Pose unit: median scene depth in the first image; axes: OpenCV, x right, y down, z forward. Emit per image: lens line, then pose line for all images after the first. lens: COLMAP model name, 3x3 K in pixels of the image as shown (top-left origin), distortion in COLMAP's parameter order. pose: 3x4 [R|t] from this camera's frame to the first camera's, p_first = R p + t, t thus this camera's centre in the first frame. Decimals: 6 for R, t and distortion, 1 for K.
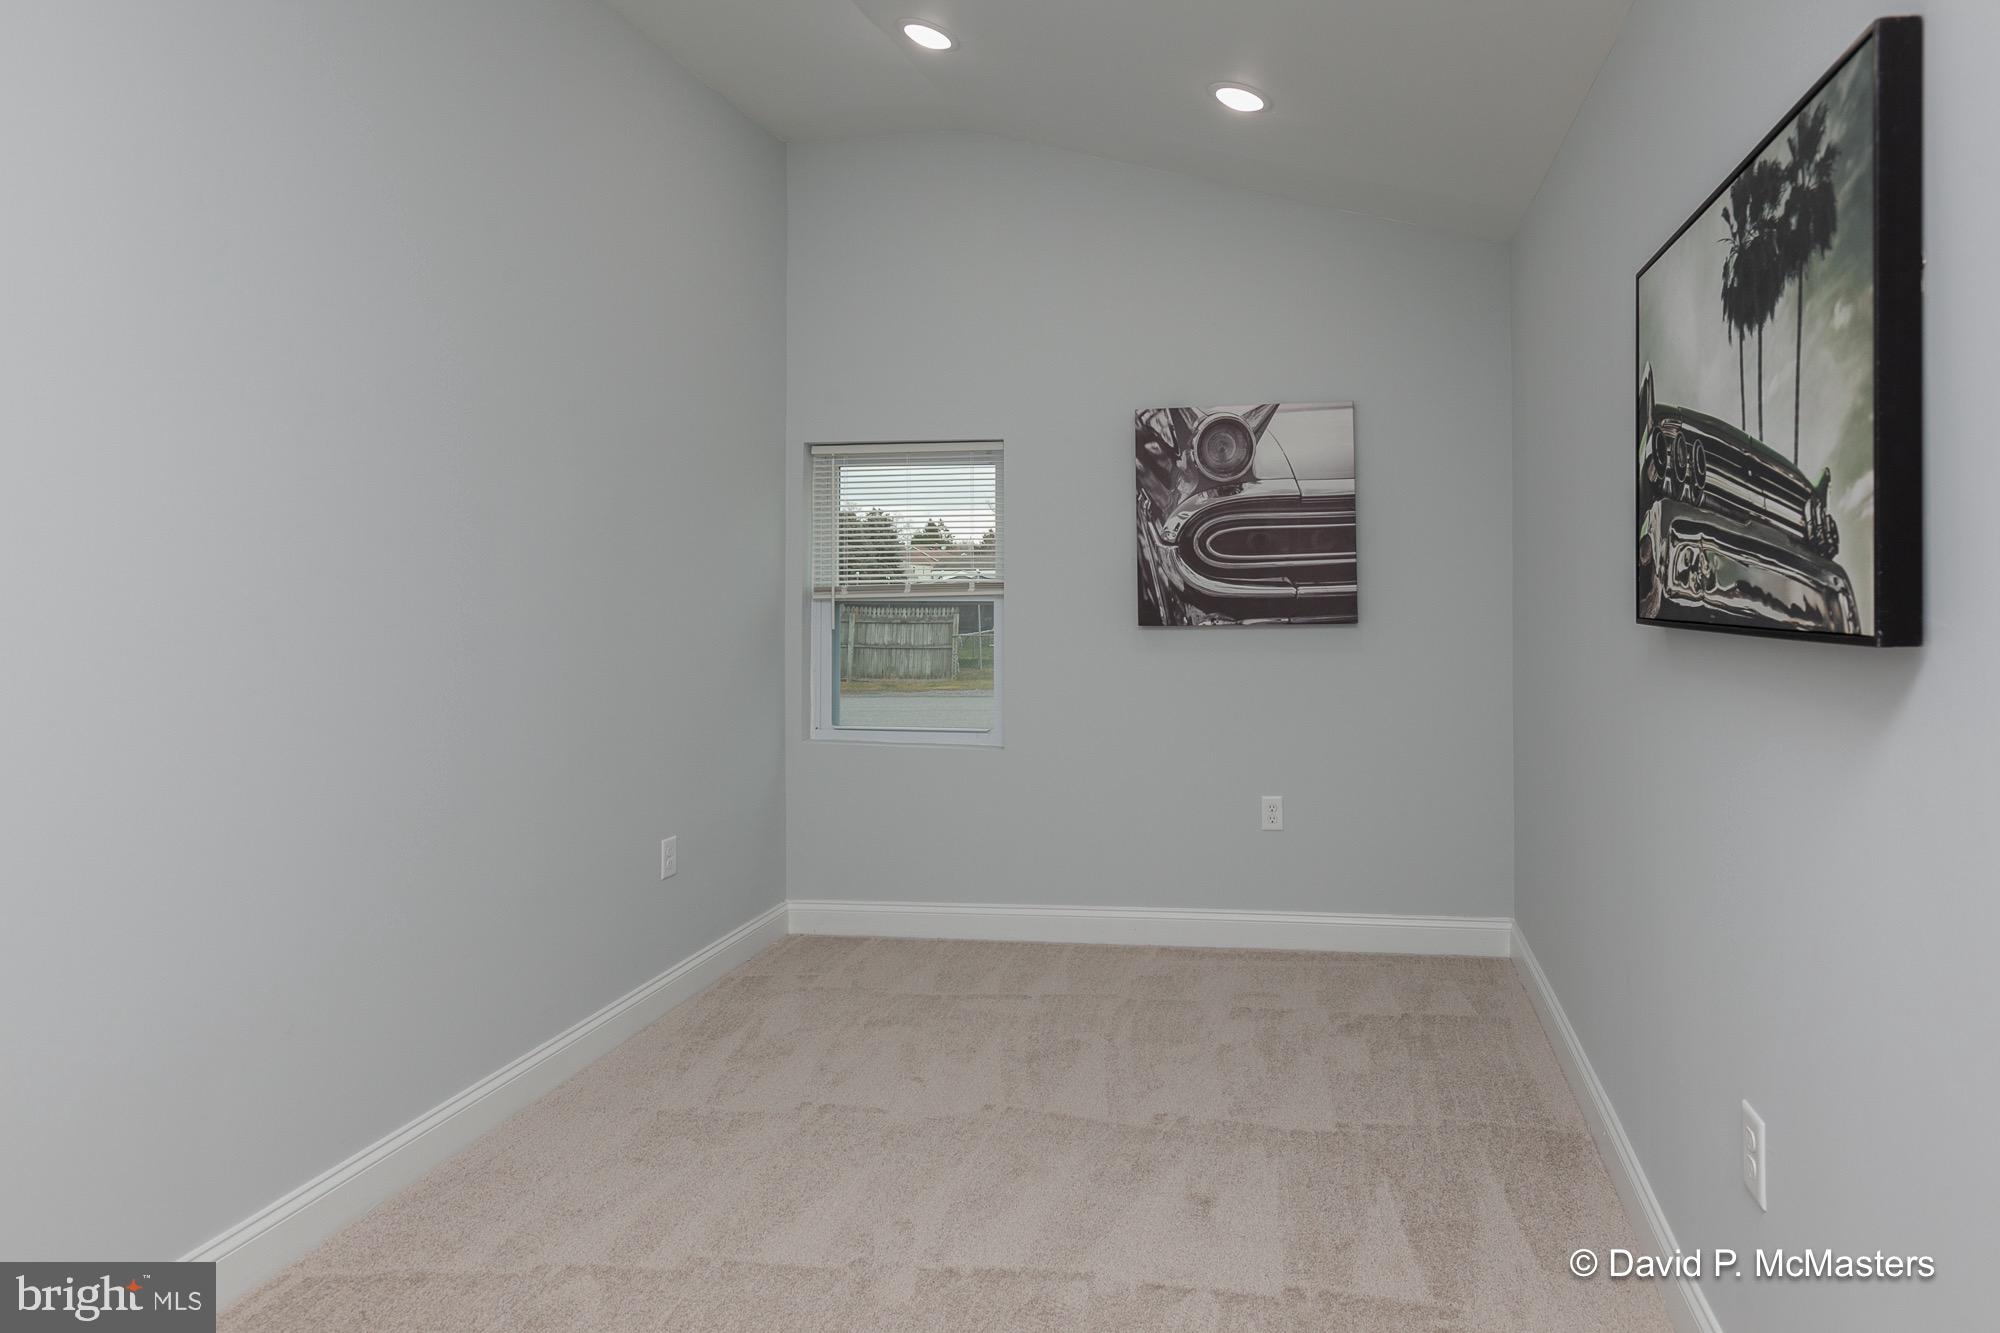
lens RADIAL K [[1124.2, 0, 974.0], [0, 1124.2, 581.2], [0, 0, 1]] dist [0.031914, -0.012692]
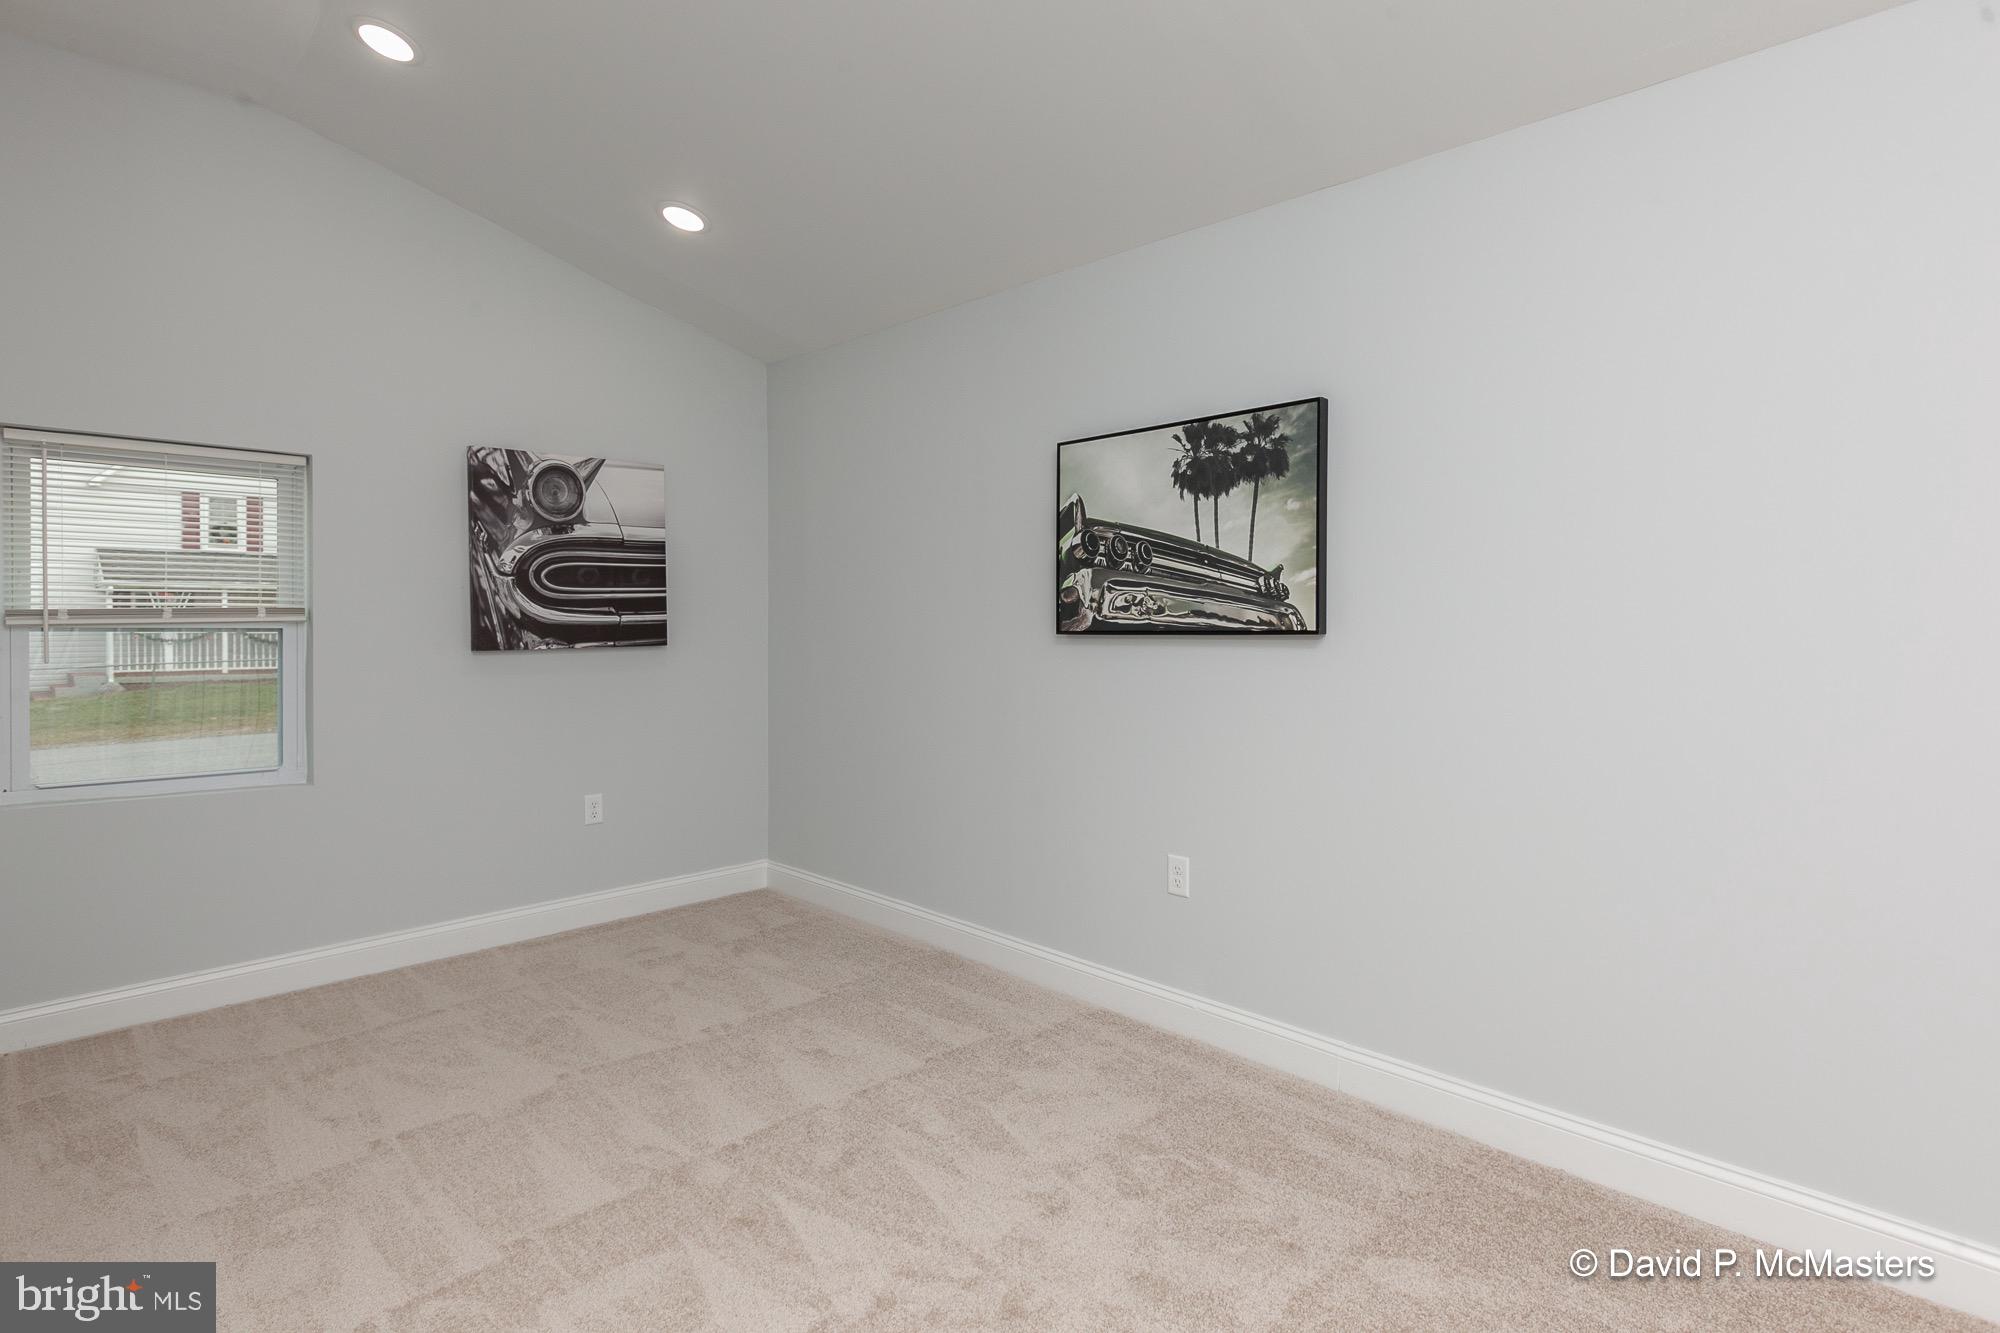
lens RADIAL K [[1014.7, 0, 997.8], [0, 1014.7, 627.2], [0, 0, 1]] dist [0.000274, 0.001677]
pose [[0.610432, 0.000782, 0.792068, -0.437959], [-0.009490, 0.999935, 0.006326, 0.009331], [-0.792011, -0.011379, 0.610400, 0.044084]]
